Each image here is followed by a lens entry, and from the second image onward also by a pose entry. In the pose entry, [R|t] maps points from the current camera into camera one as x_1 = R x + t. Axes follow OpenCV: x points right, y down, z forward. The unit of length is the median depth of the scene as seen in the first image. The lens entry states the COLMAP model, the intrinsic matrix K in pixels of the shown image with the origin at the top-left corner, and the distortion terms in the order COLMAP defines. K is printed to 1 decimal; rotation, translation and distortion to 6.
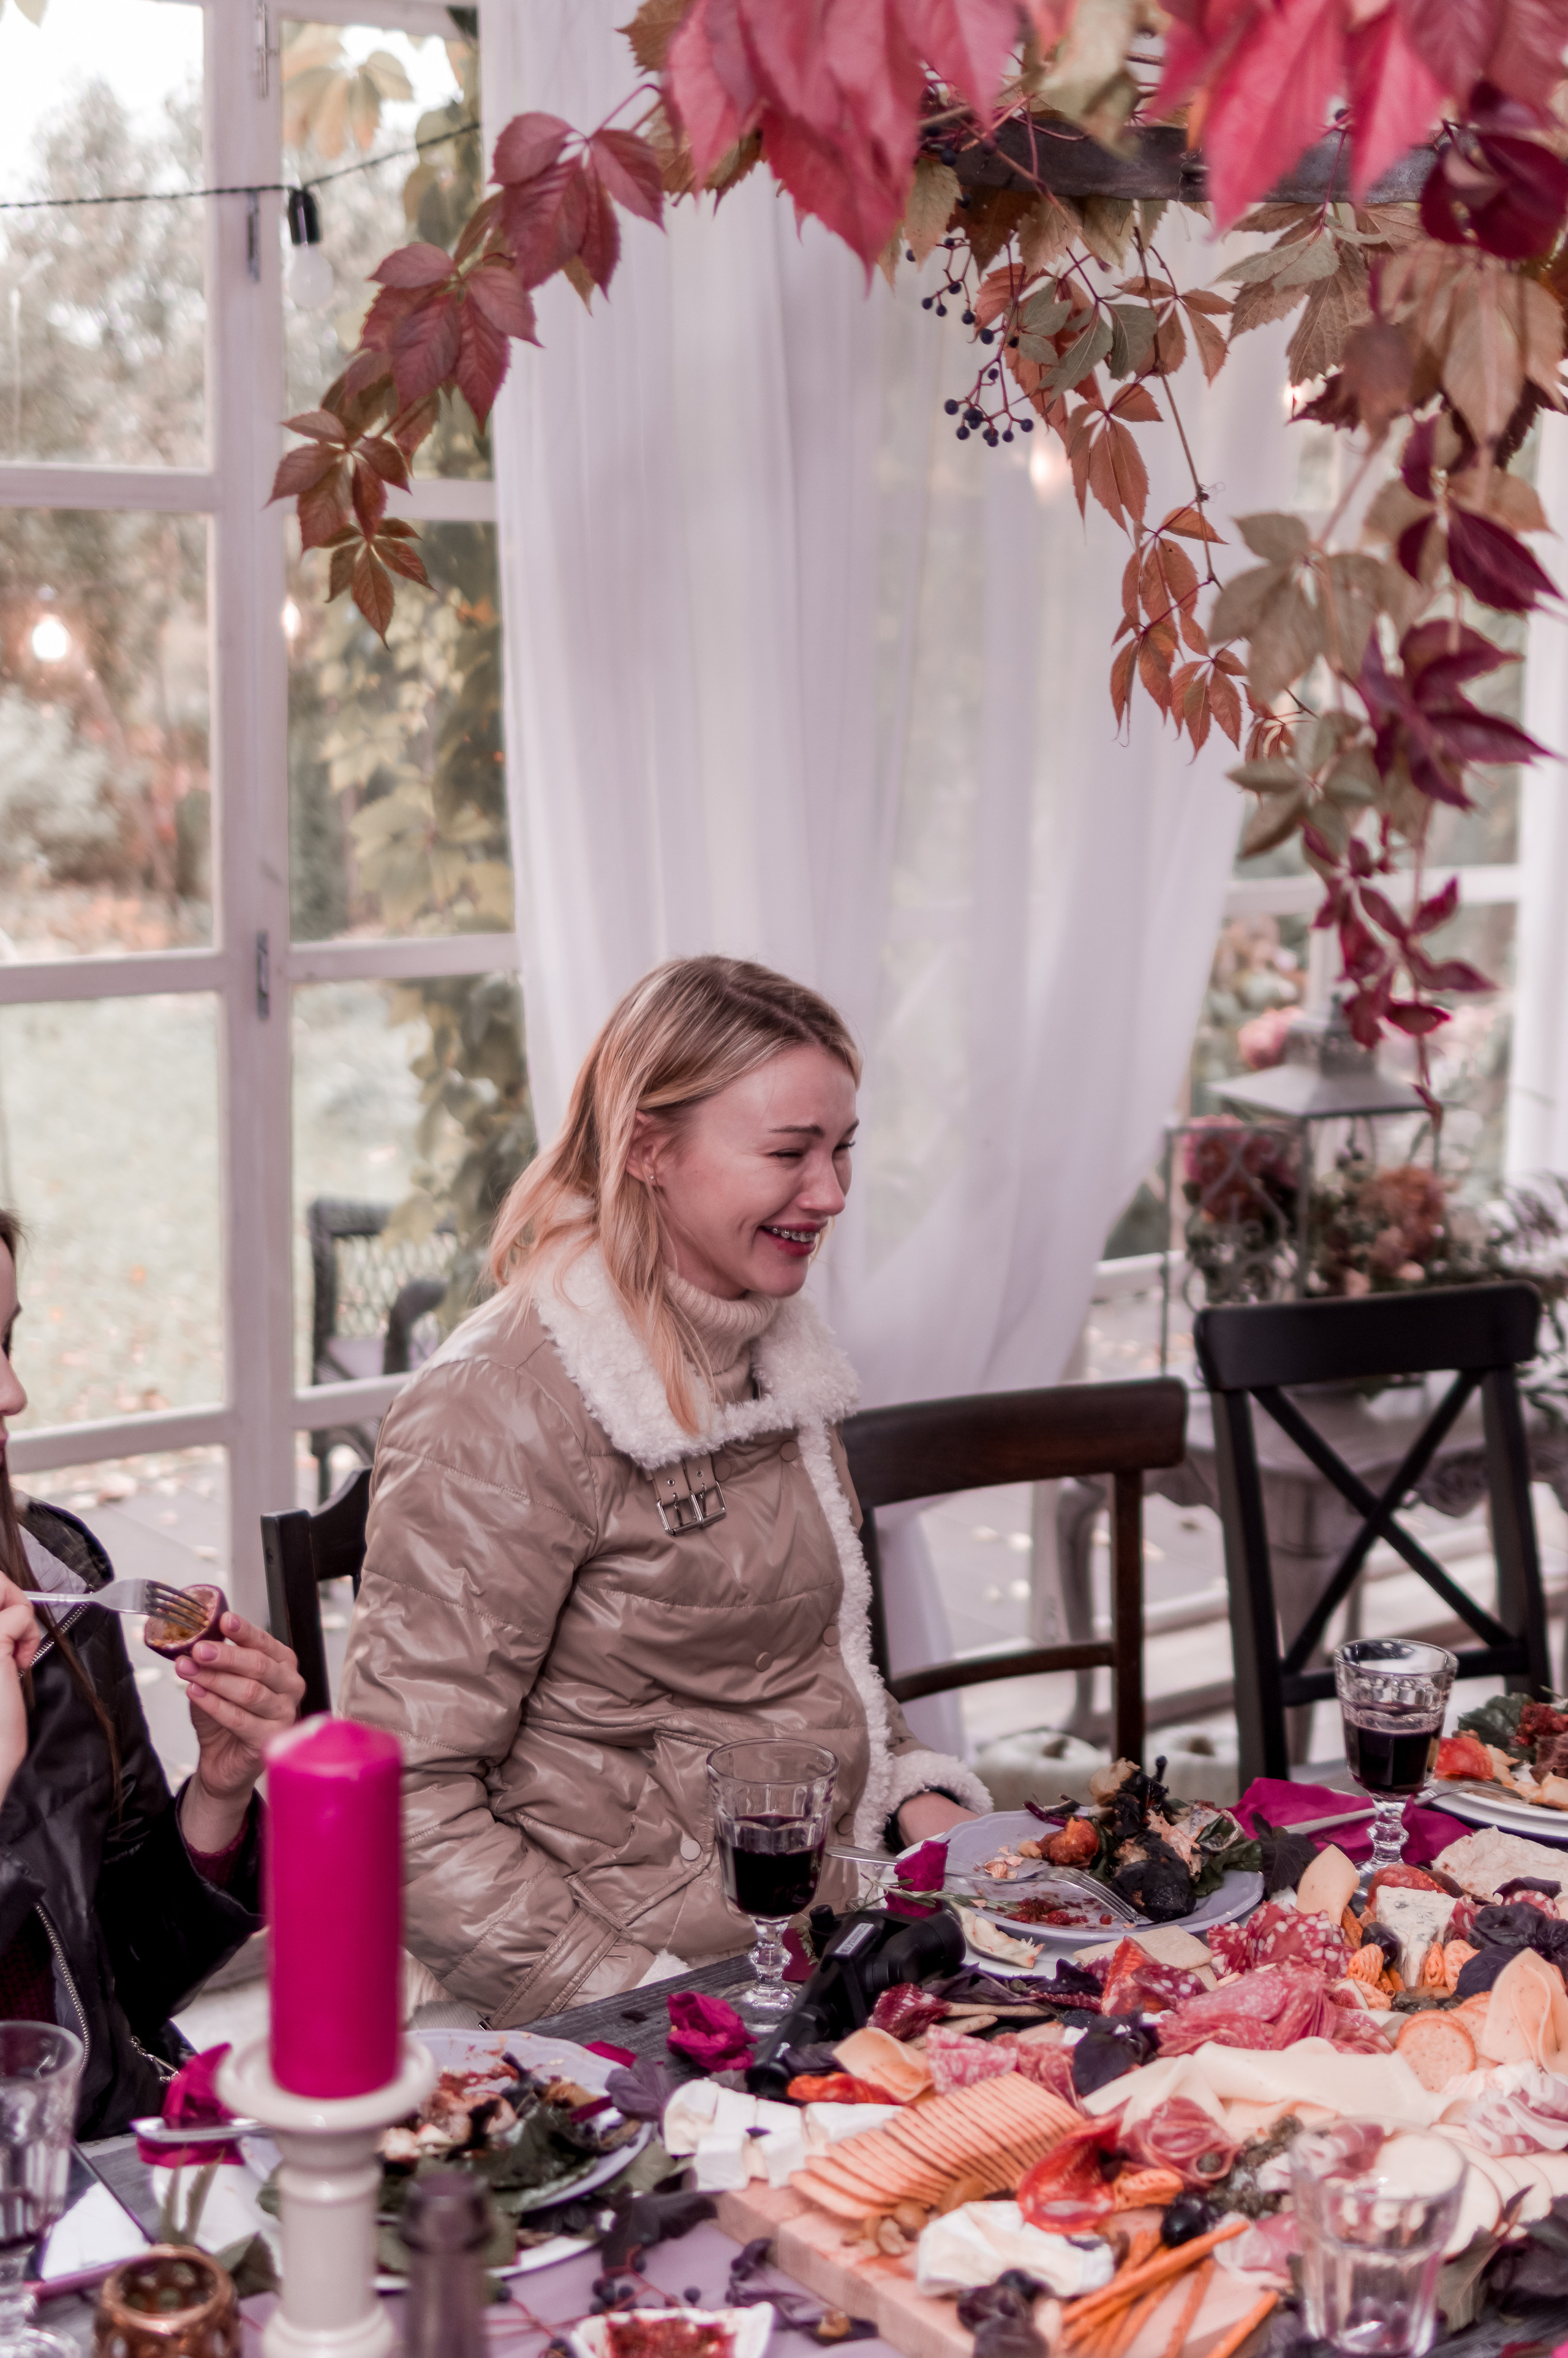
lens RADIAL K [[3232.2, 0, 792.1], [0, 3232.2, 1228.5], [0, 0, 1]] dist [-0.000210, 0.048181]
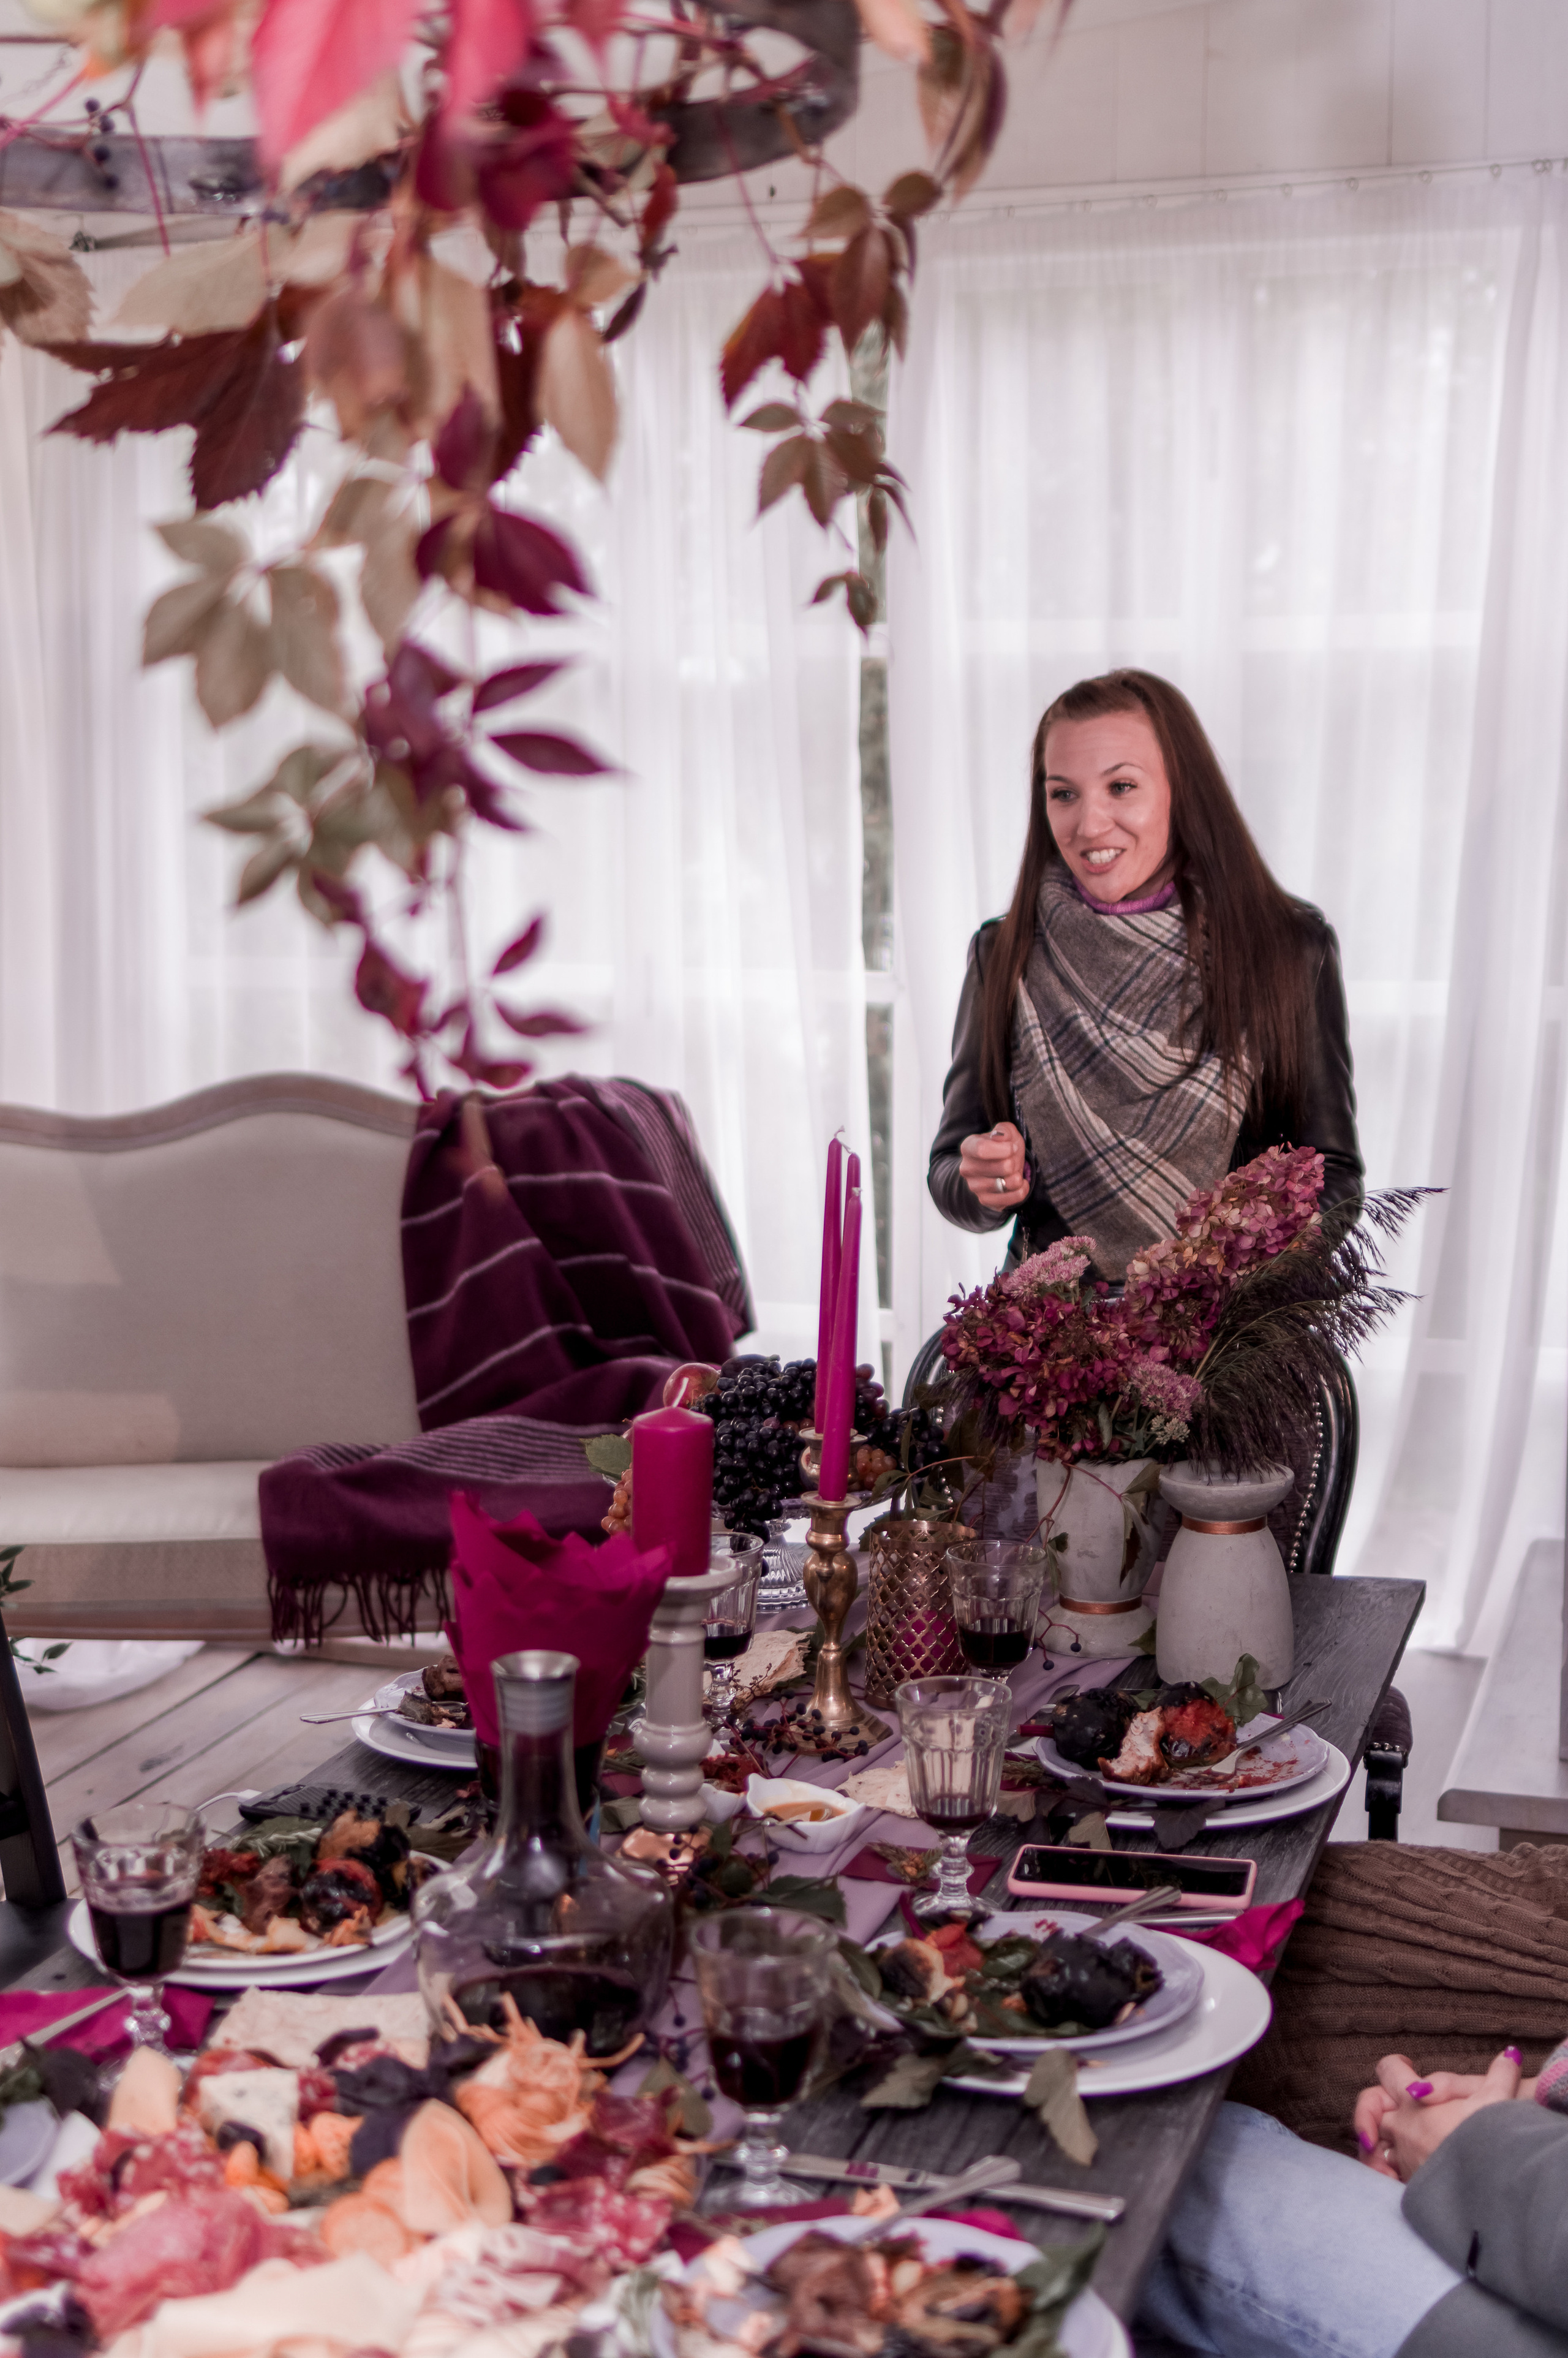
lens RADIAL K [[3232.2, 0, 792.1], [0, 3232.2, 1228.5], [0, 0, 1]] dist [-0.000210, 0.048181]
pose [[0.820524, -0.104303, 0.562015, -0.162289], [0.128477, 0.991706, -0.003523, -0.006039], [-0.556987, 0.075097, 0.827119, 0.150511]]
